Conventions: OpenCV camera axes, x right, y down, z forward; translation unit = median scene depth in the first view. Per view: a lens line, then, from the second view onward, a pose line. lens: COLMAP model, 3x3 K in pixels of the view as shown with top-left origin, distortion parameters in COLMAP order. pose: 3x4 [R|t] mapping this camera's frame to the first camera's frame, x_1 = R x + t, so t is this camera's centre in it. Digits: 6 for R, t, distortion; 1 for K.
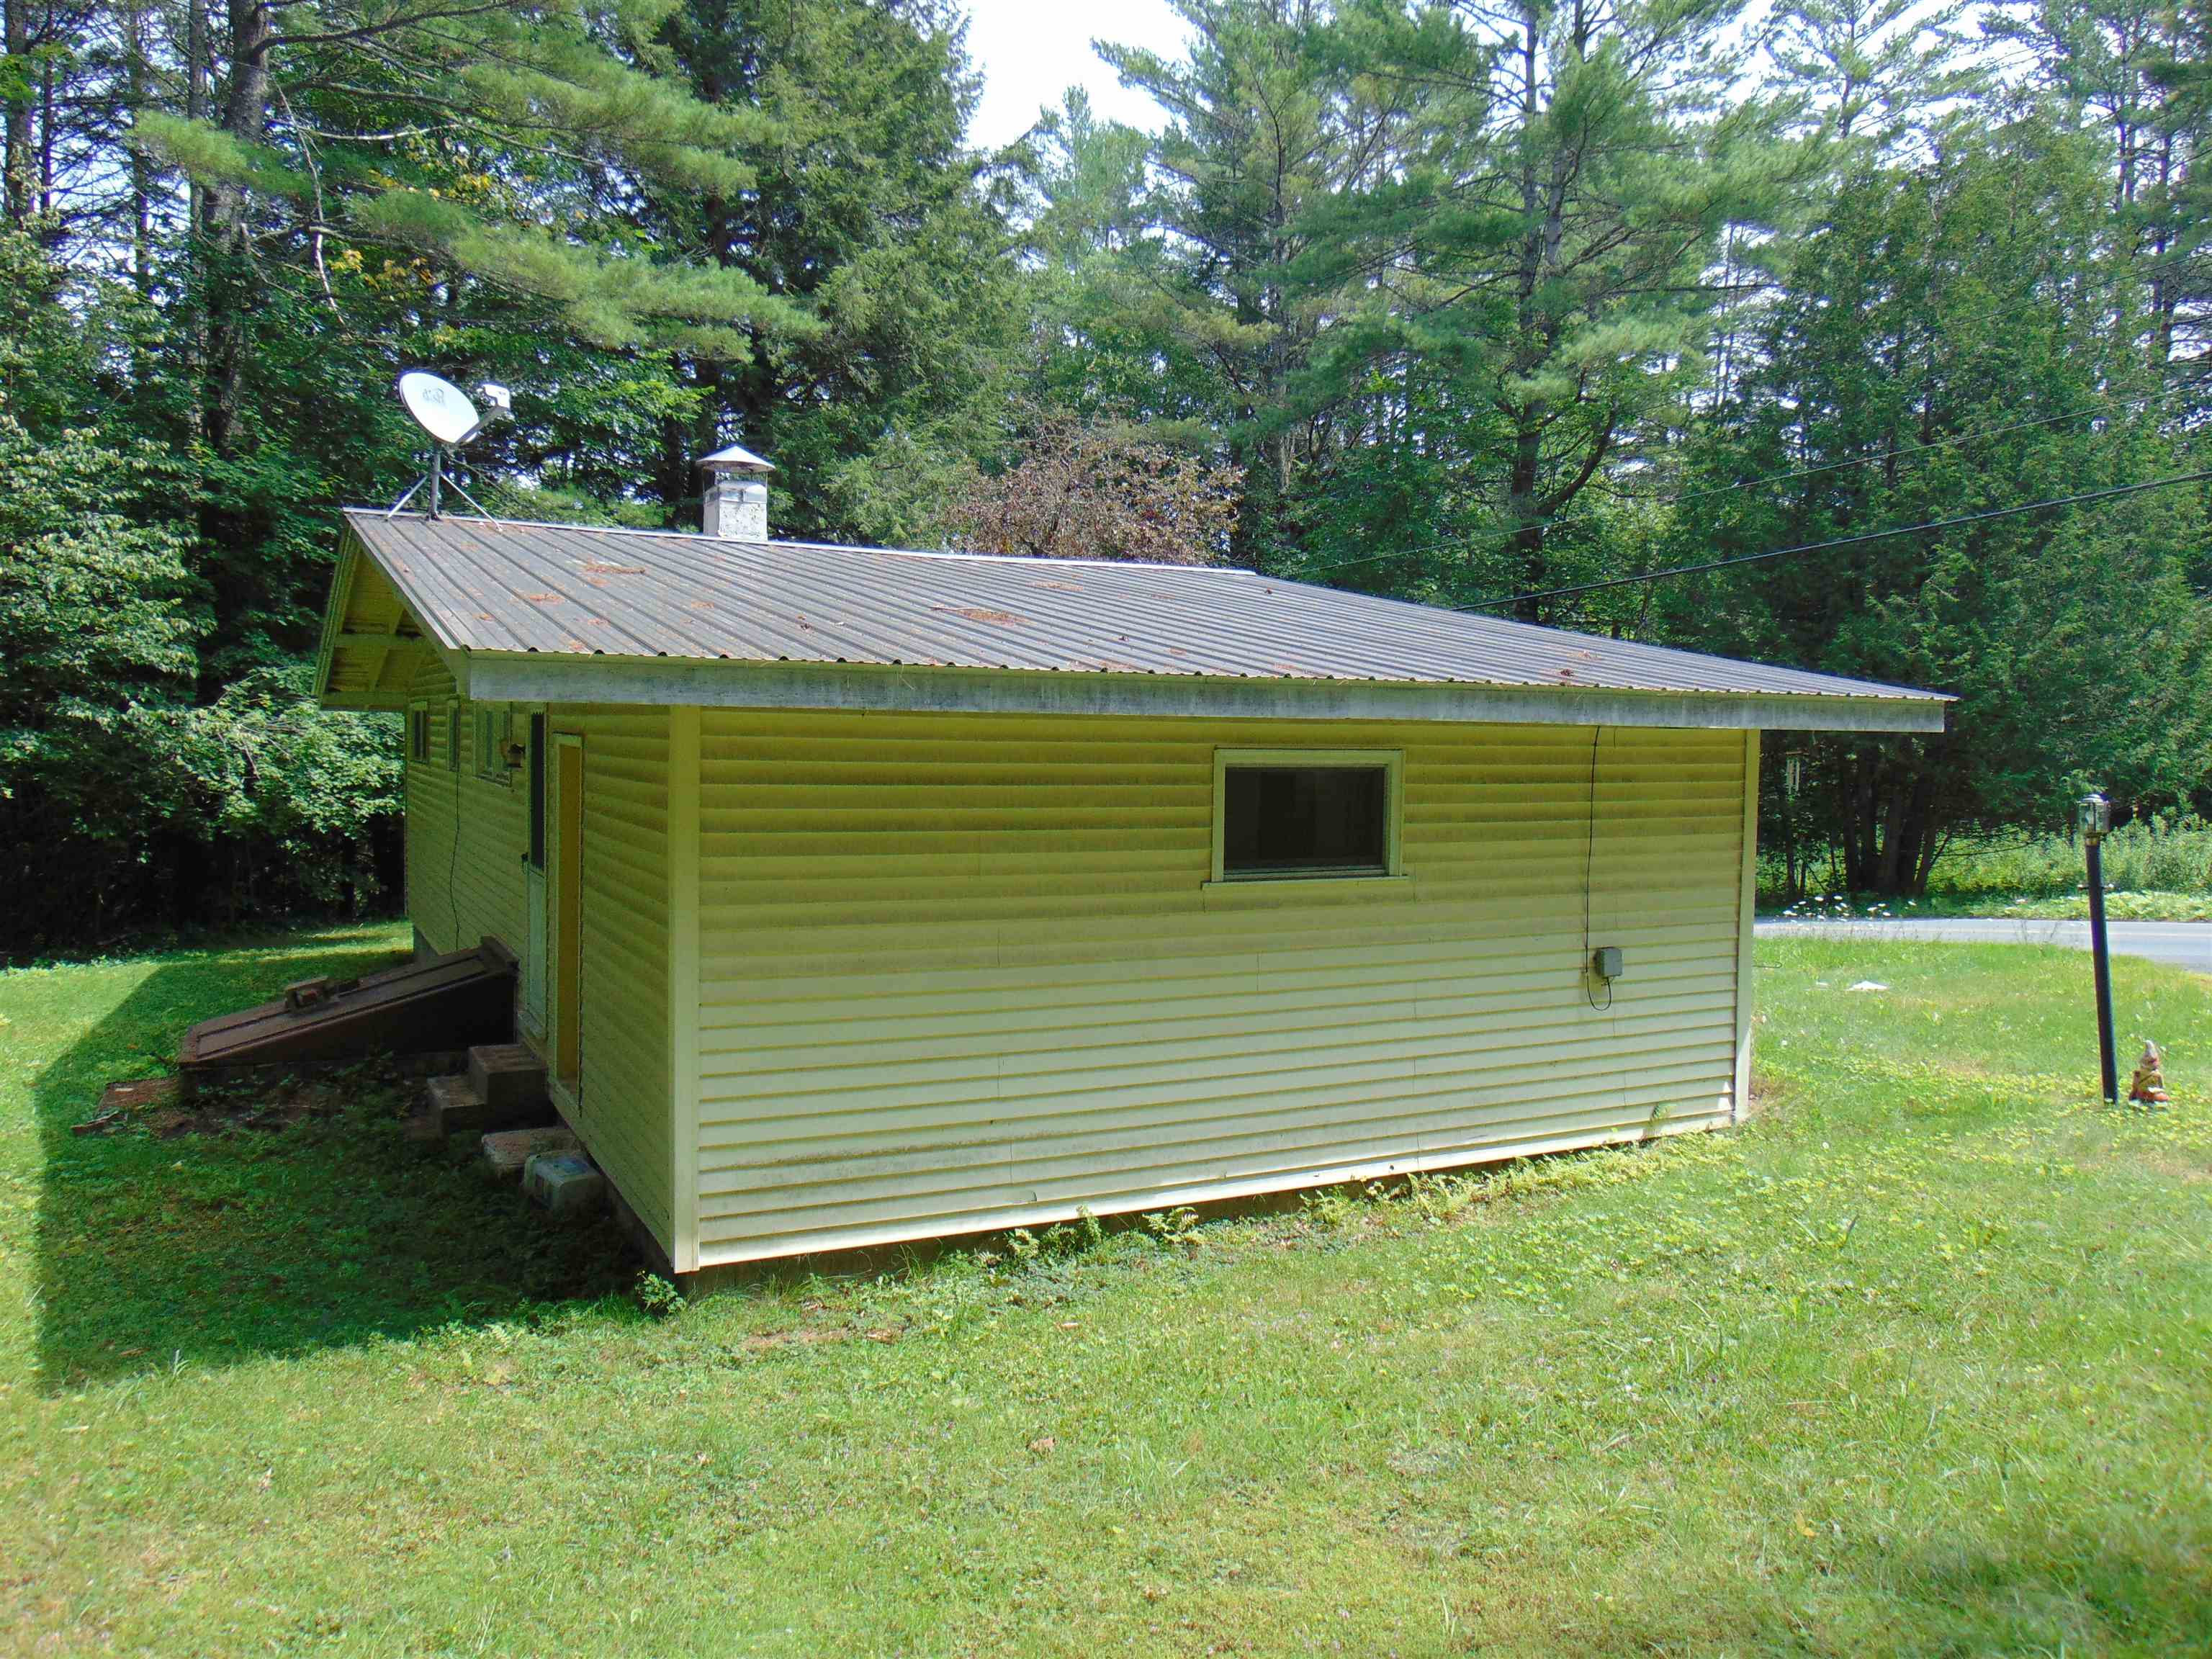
lens RADIAL K [[1649.7, 0, 1089.9], [0, 1649.7, 823.1], [0, 0, 1]] dist [-0.013373, 0.022346]
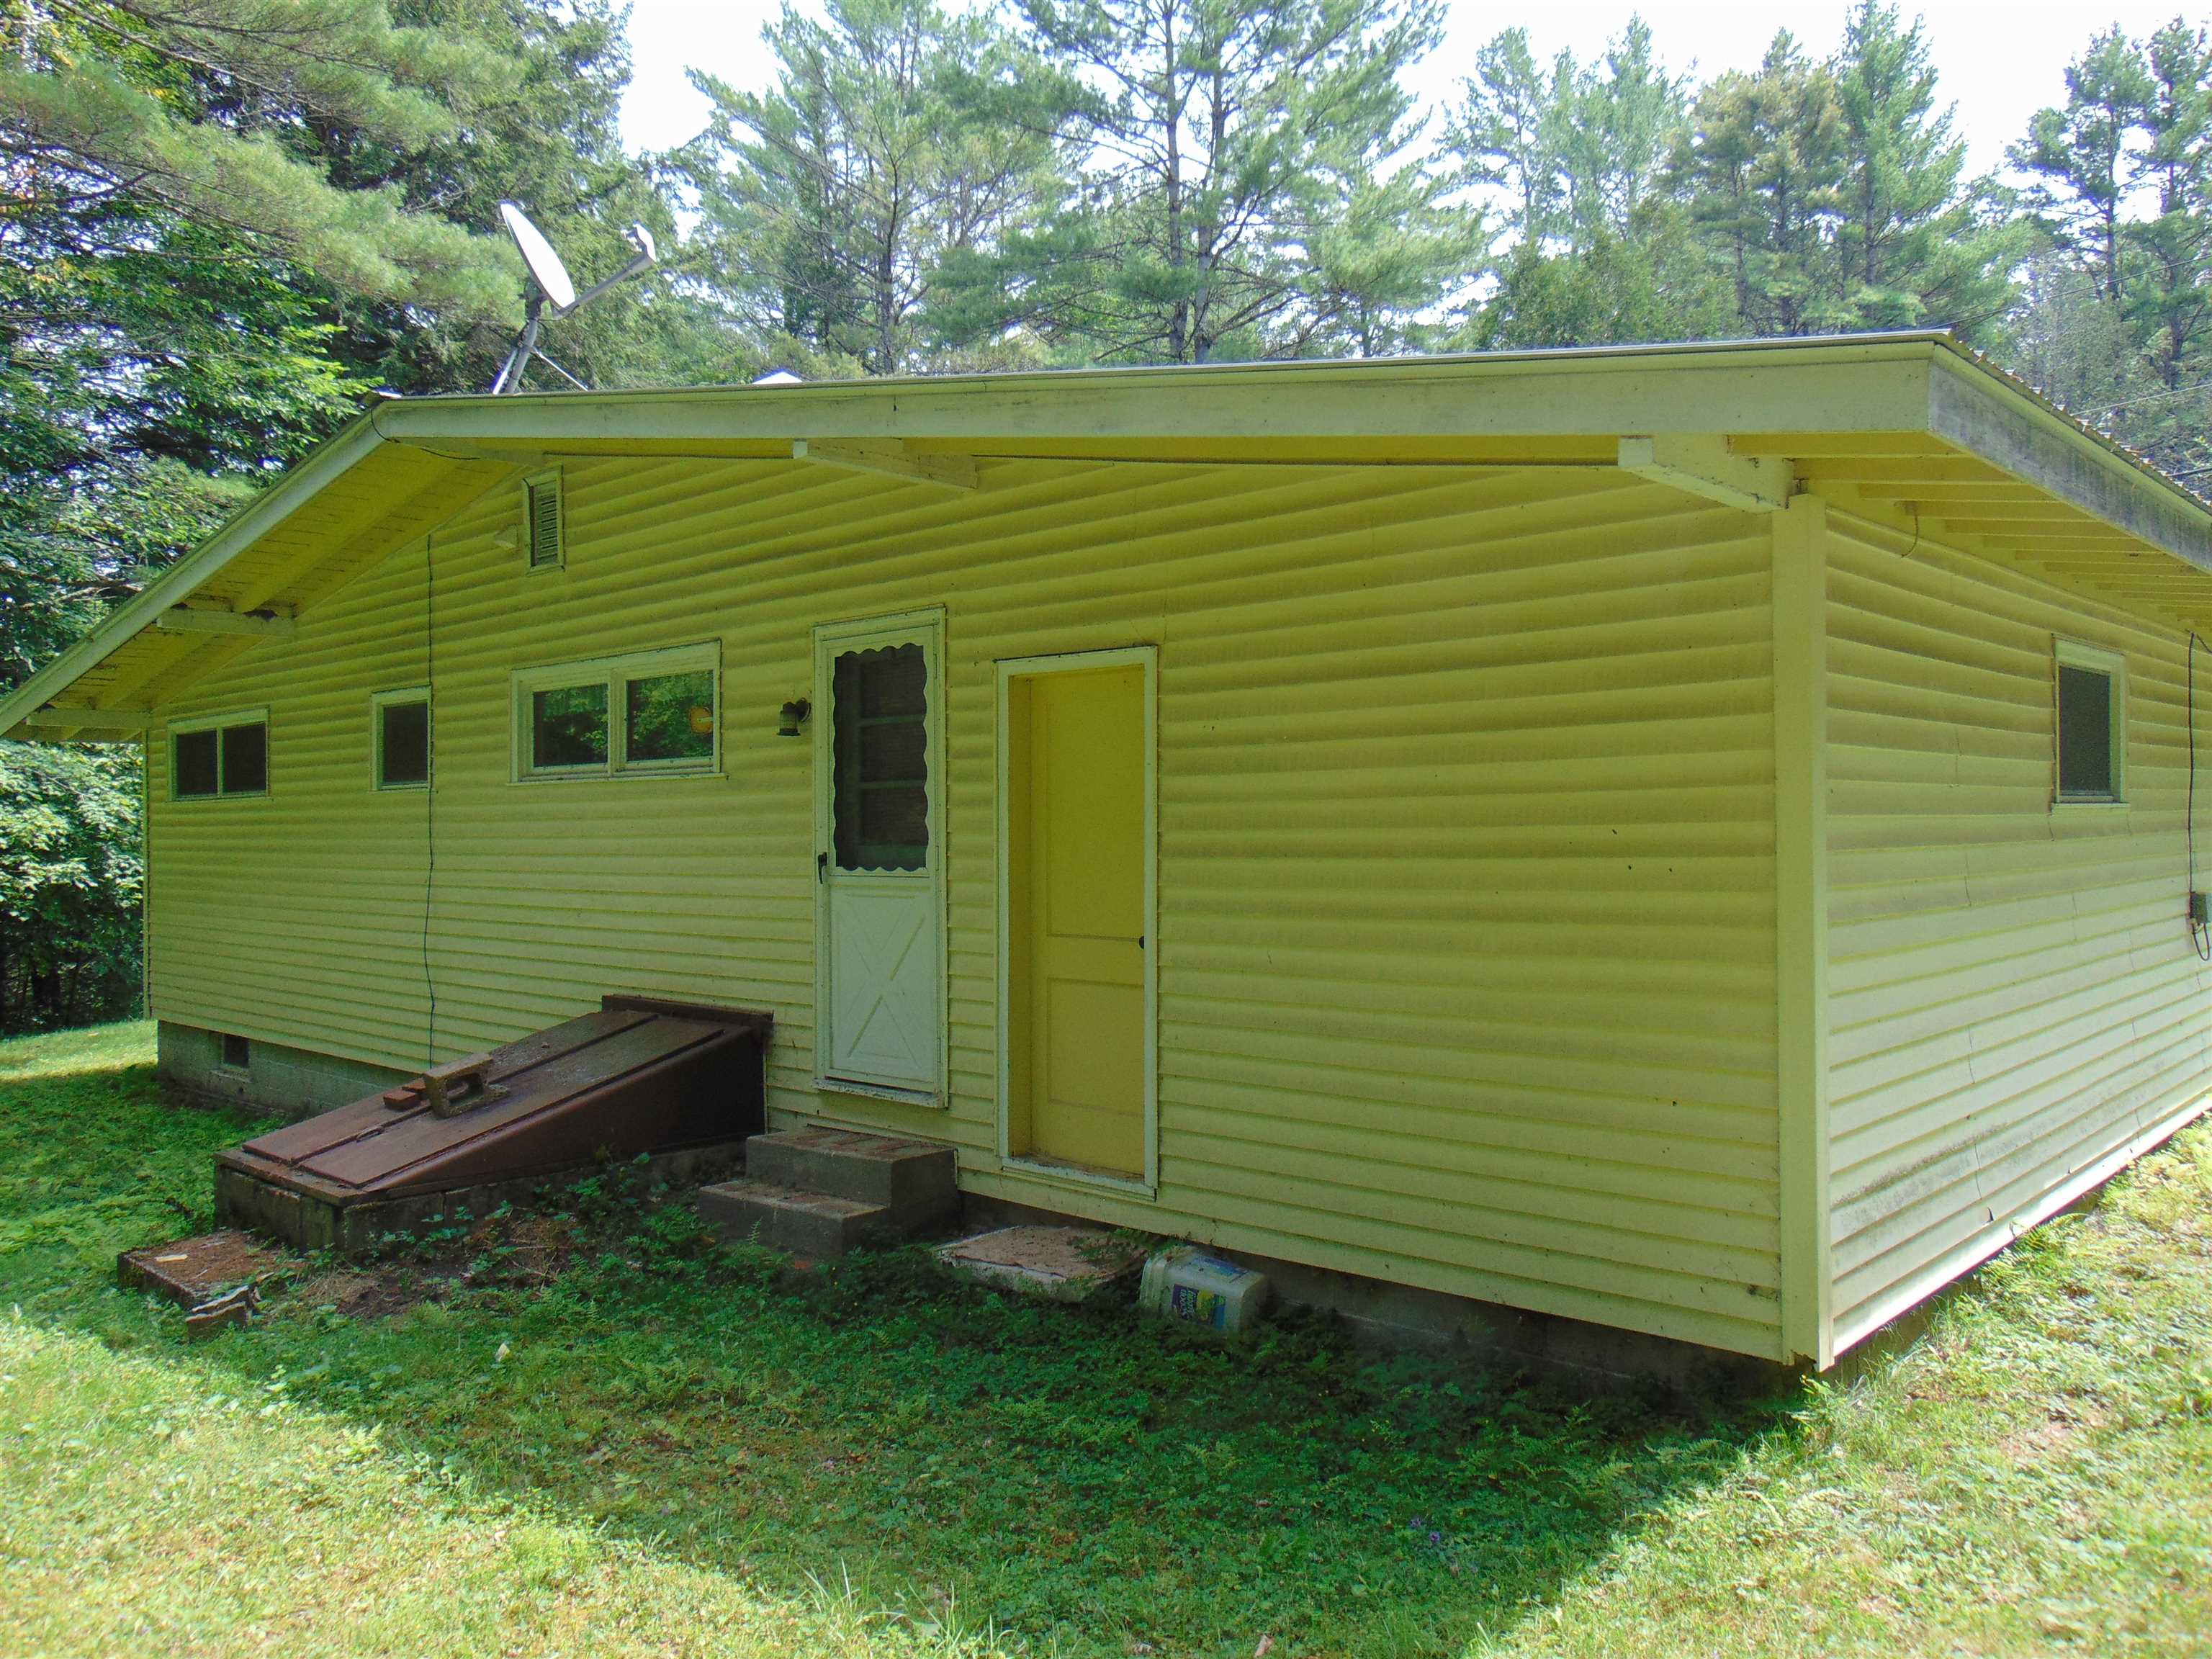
lens RADIAL K [[1649.7, 0, 1111.6], [0, 1649.7, 831.8], [0, 0, 1]] dist [-0.013373, 0.022346]
pose [[0.940562, -0.026932, 0.338552, -0.561377], [0.044415, 0.998044, -0.043998, 0.057027], [-0.336705, 0.056419, 0.939918, 0.356818]]
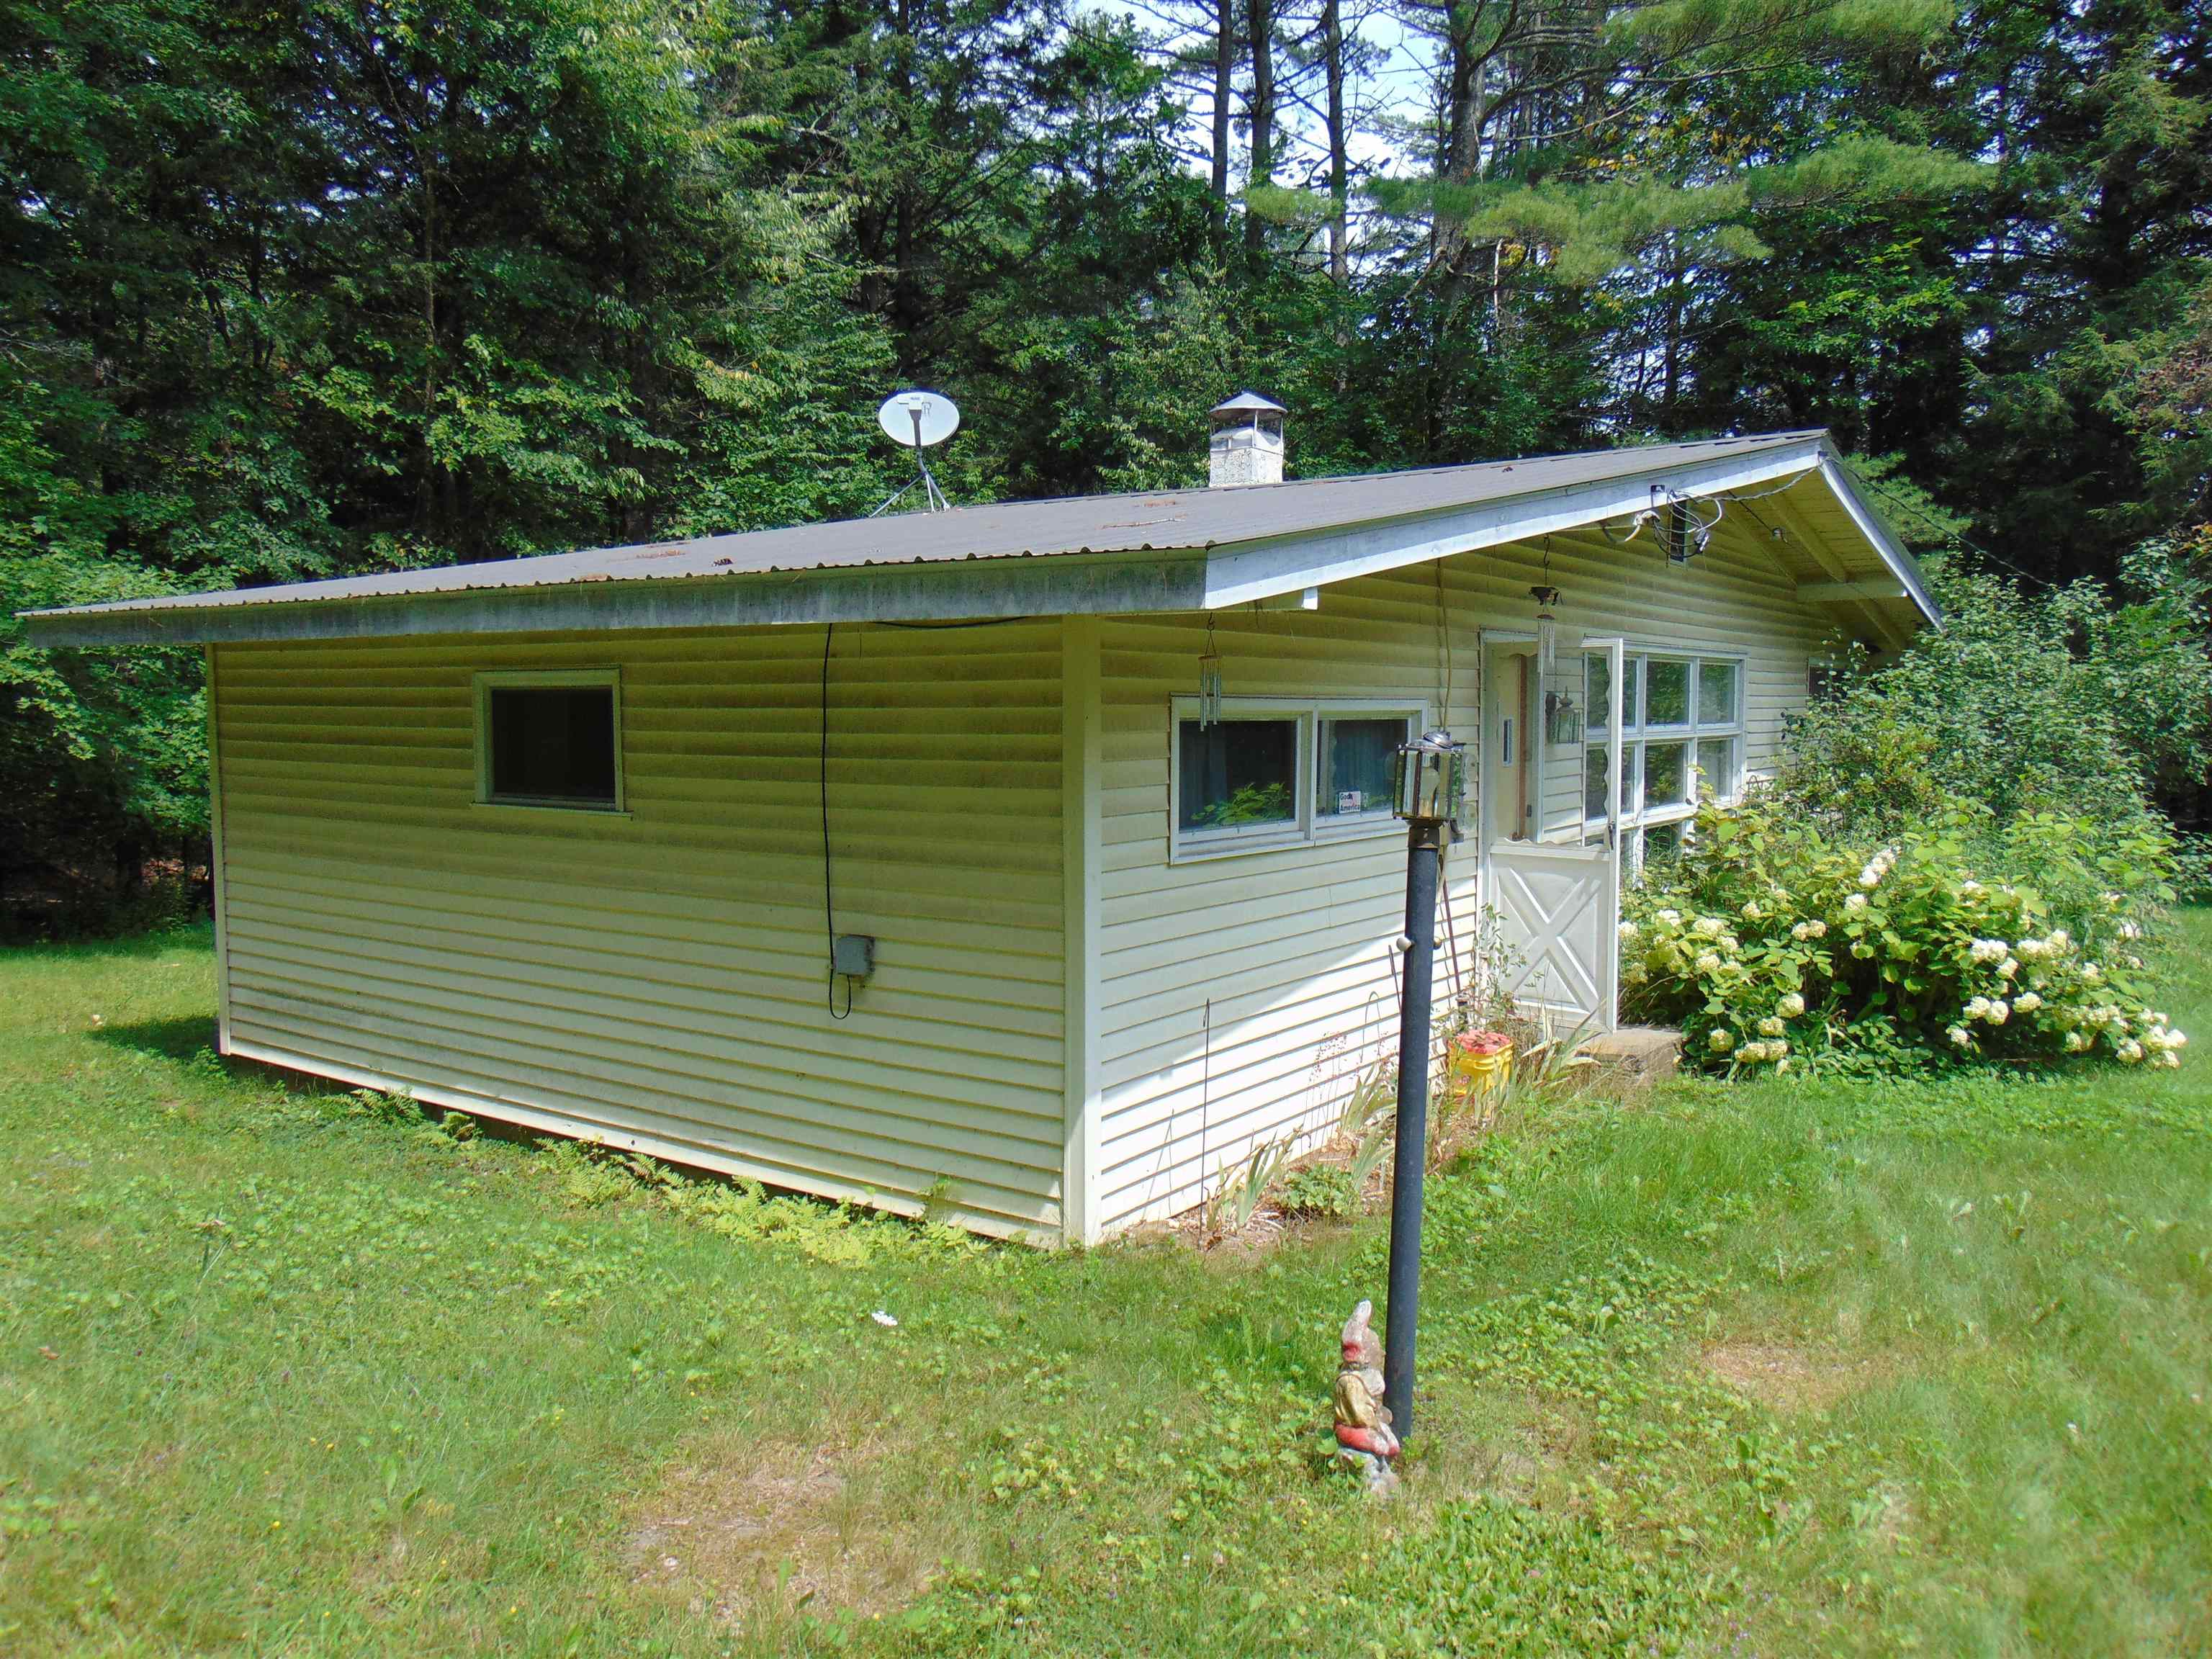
lens RADIAL K [[1649.7, 0, 1107.6], [0, 1649.7, 836.9], [0, 0, 1]] dist [-0.013373, 0.022346]
pose [[0.469221, 0.060609, -0.880998, 1.018364], [-0.046262, 0.997959, 0.044016, -0.005047], [0.881868, 0.020104, 0.471068, 0.765179]]
